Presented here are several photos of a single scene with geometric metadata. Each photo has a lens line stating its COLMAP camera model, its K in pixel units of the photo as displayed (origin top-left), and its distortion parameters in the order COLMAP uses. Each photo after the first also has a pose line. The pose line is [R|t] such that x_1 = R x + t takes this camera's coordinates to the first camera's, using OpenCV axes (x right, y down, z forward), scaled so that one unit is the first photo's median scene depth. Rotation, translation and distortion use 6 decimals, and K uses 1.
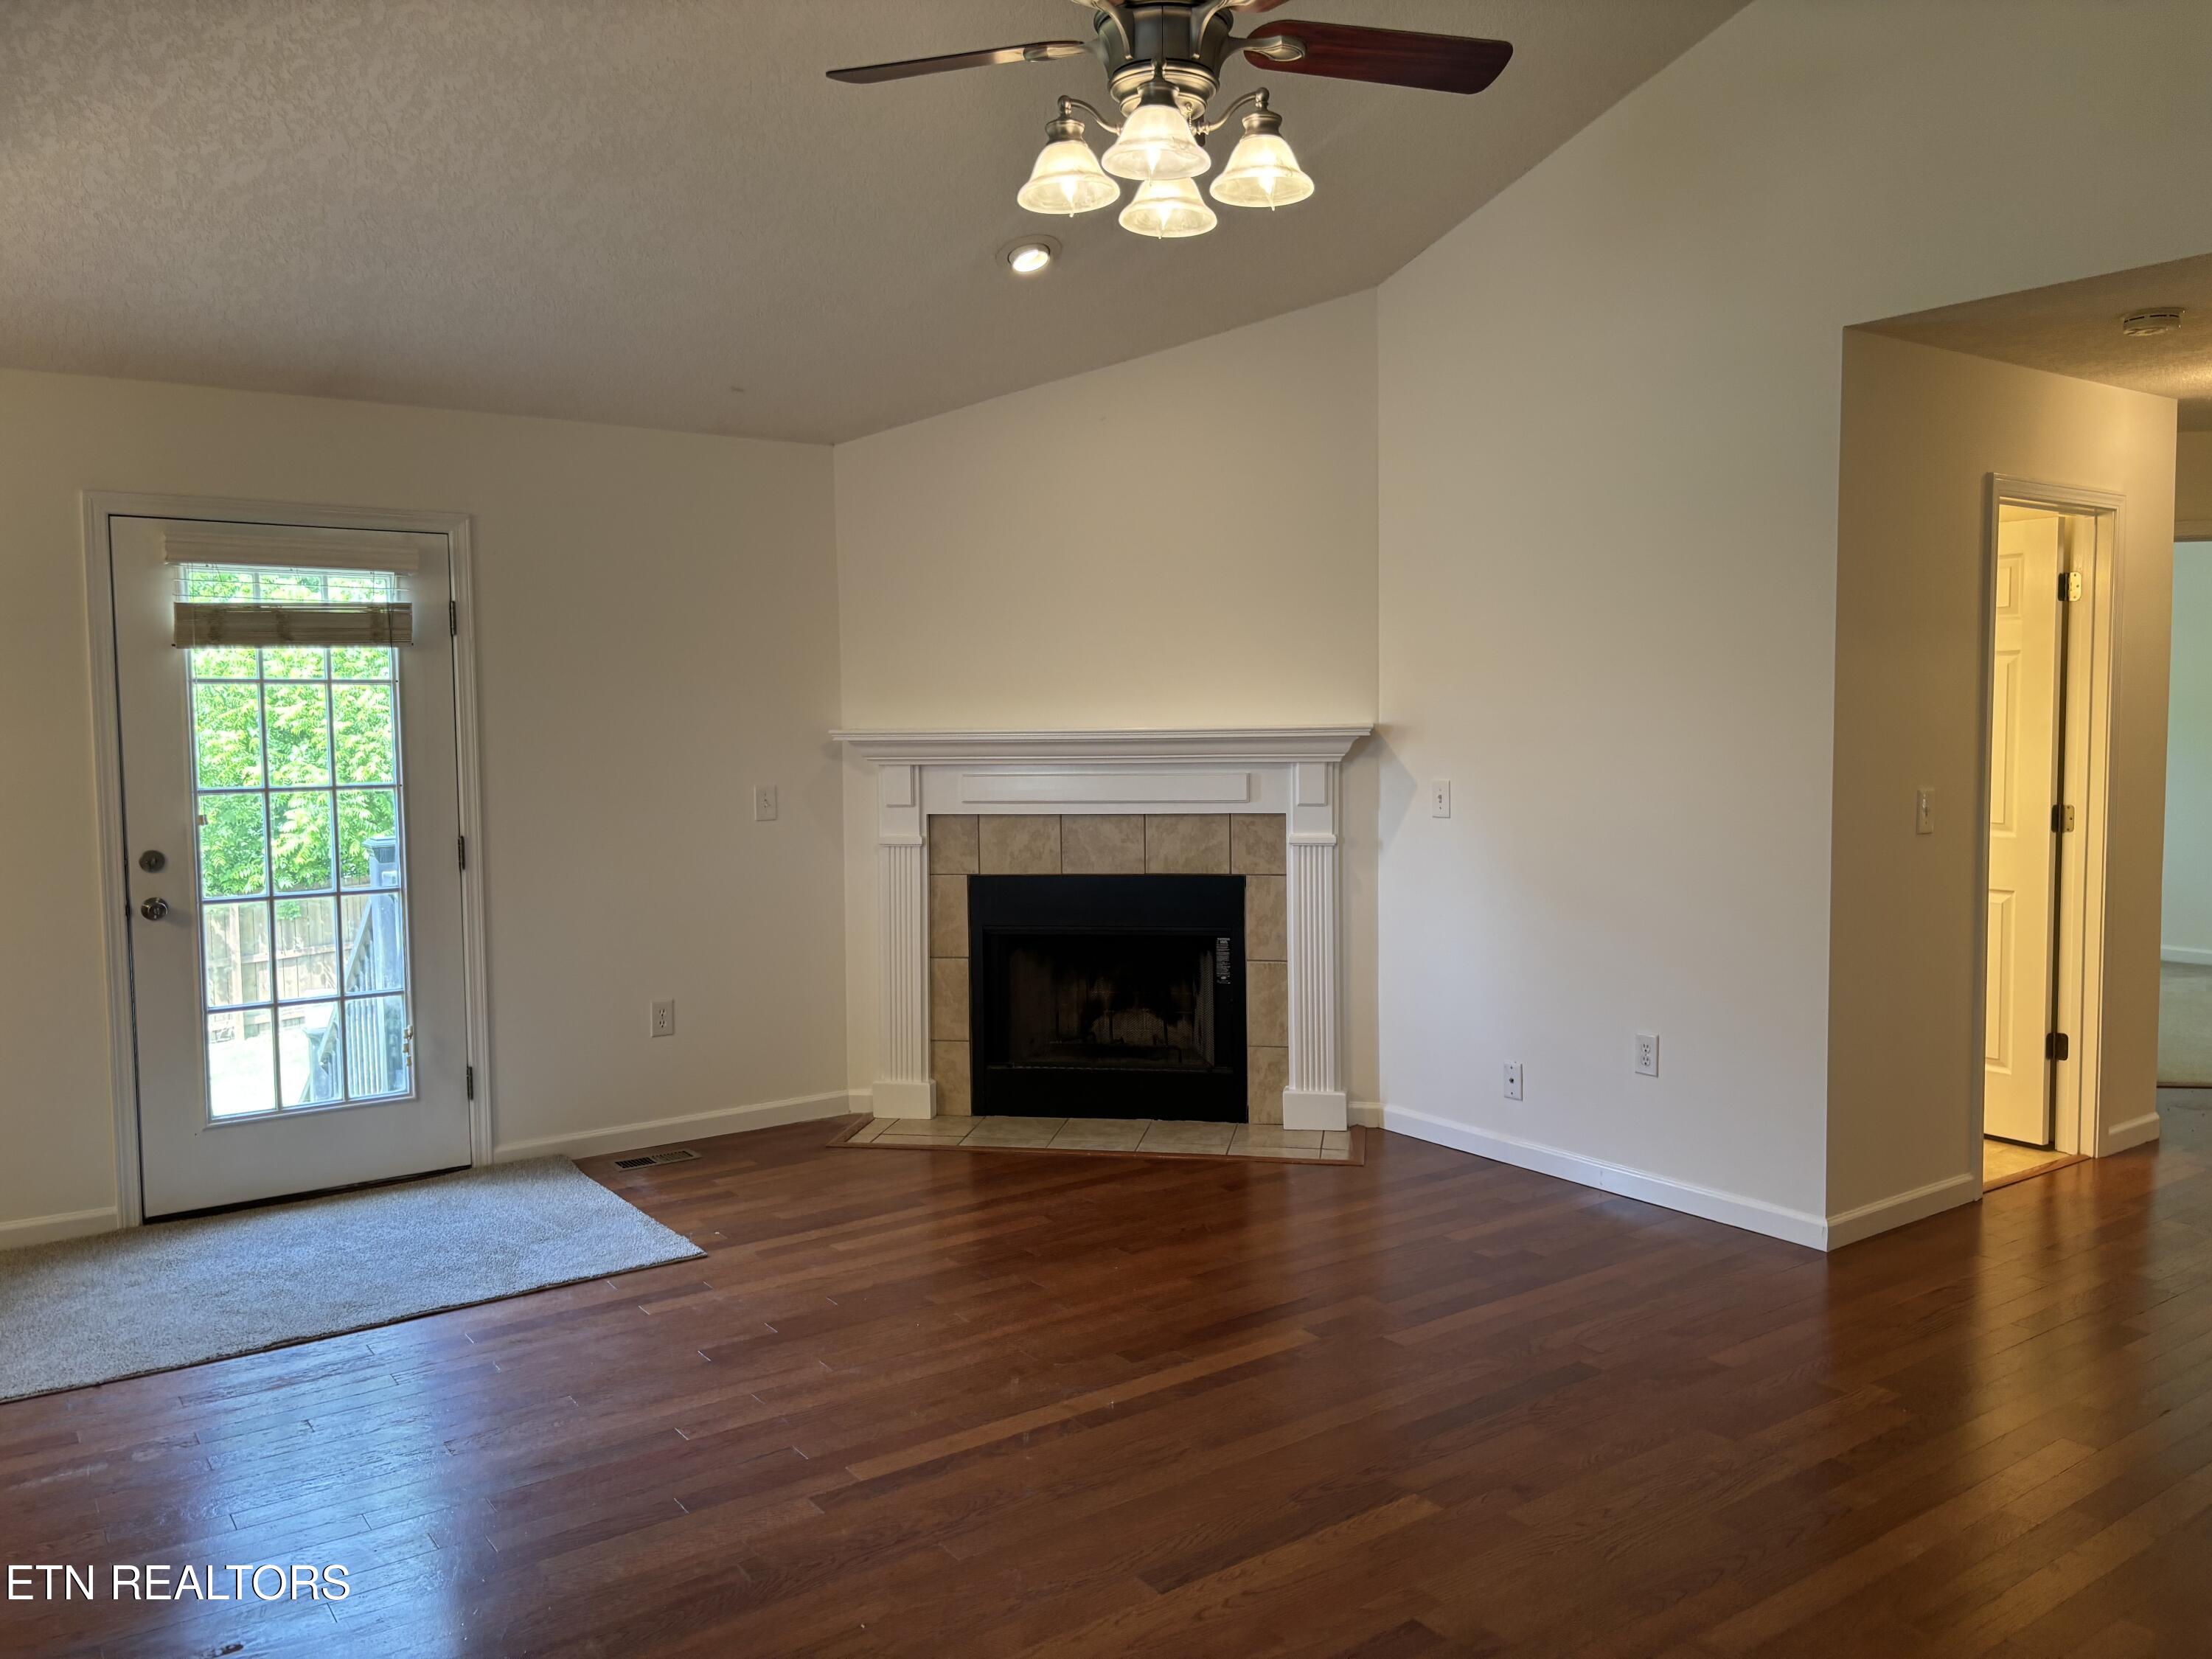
lens RADIAL K [[1670.4, 0, 1099.3], [0, 1670.4, 826.5], [0, 0, 1]] dist [0.030458, -0.033298]
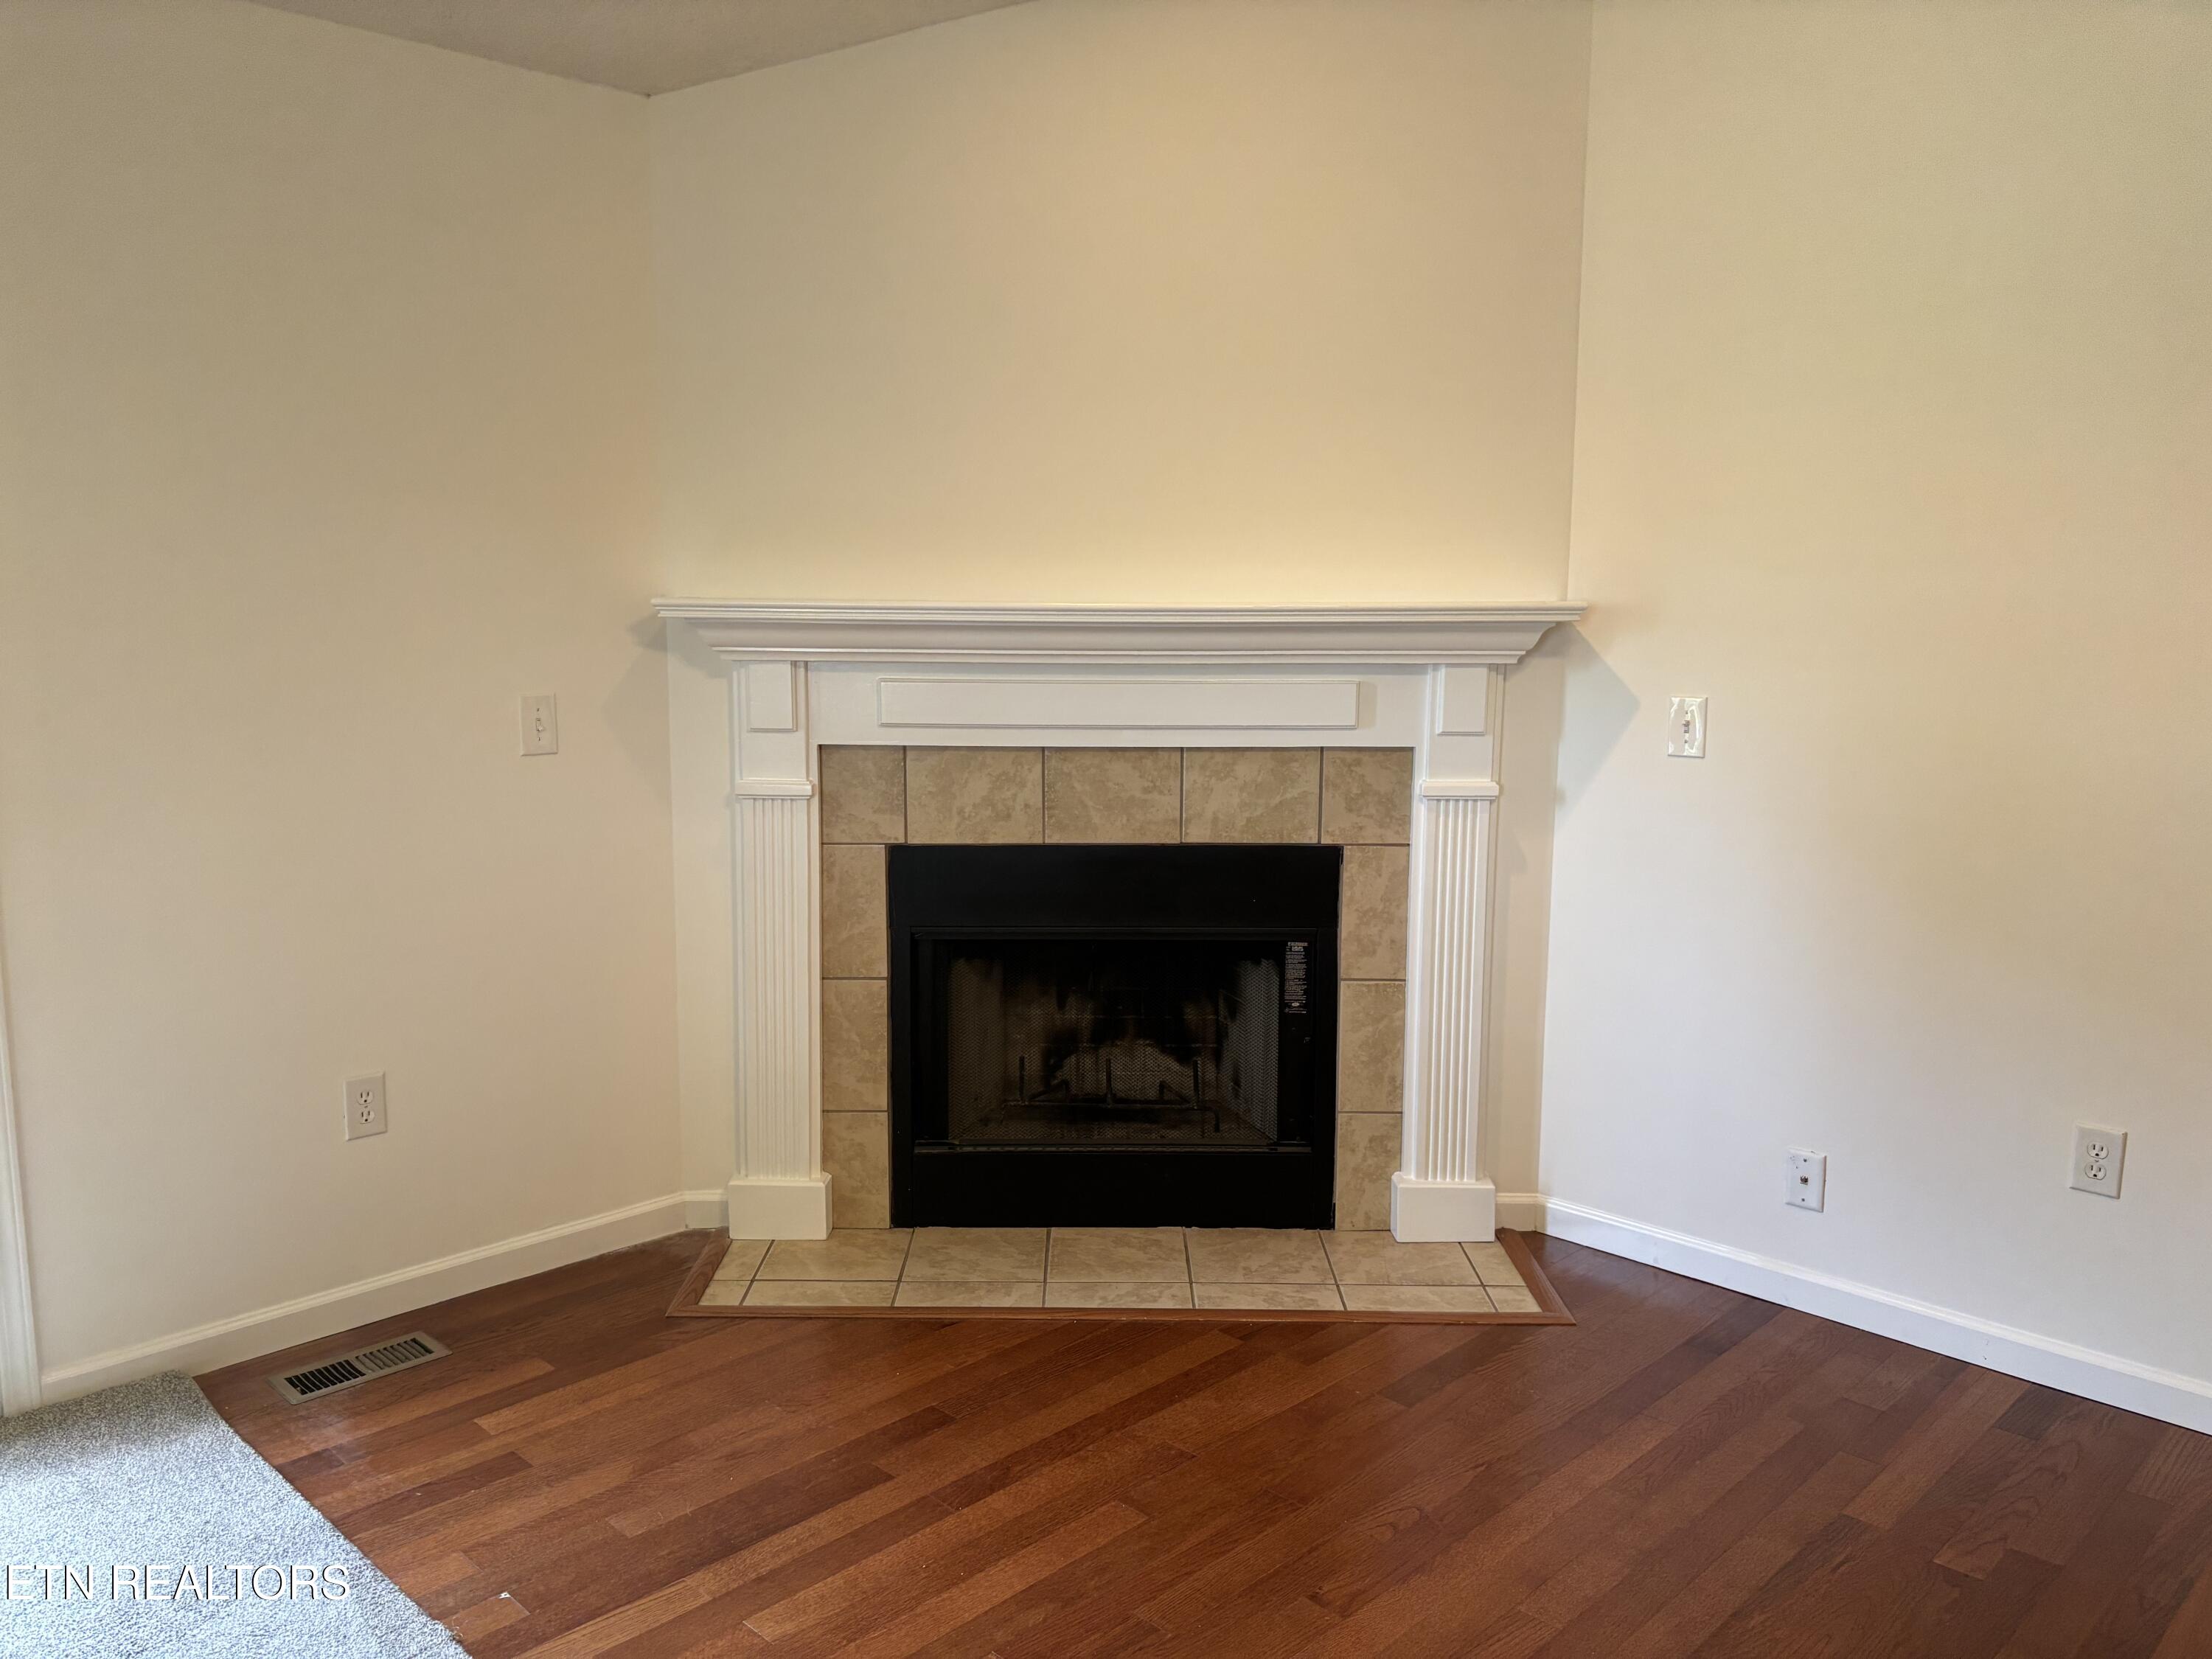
lens RADIAL K [[1671.6, 0, 1078.0], [0, 1671.6, 854.8], [0, 0, 1]] dist [0.028154, -0.009811]
pose [[0.986988, -0.009259, 0.160526, -0.110749], [-0.003954, 0.996641, 0.081800, -0.018163], [-0.160744, -0.081370, 0.983636, 0.398820]]
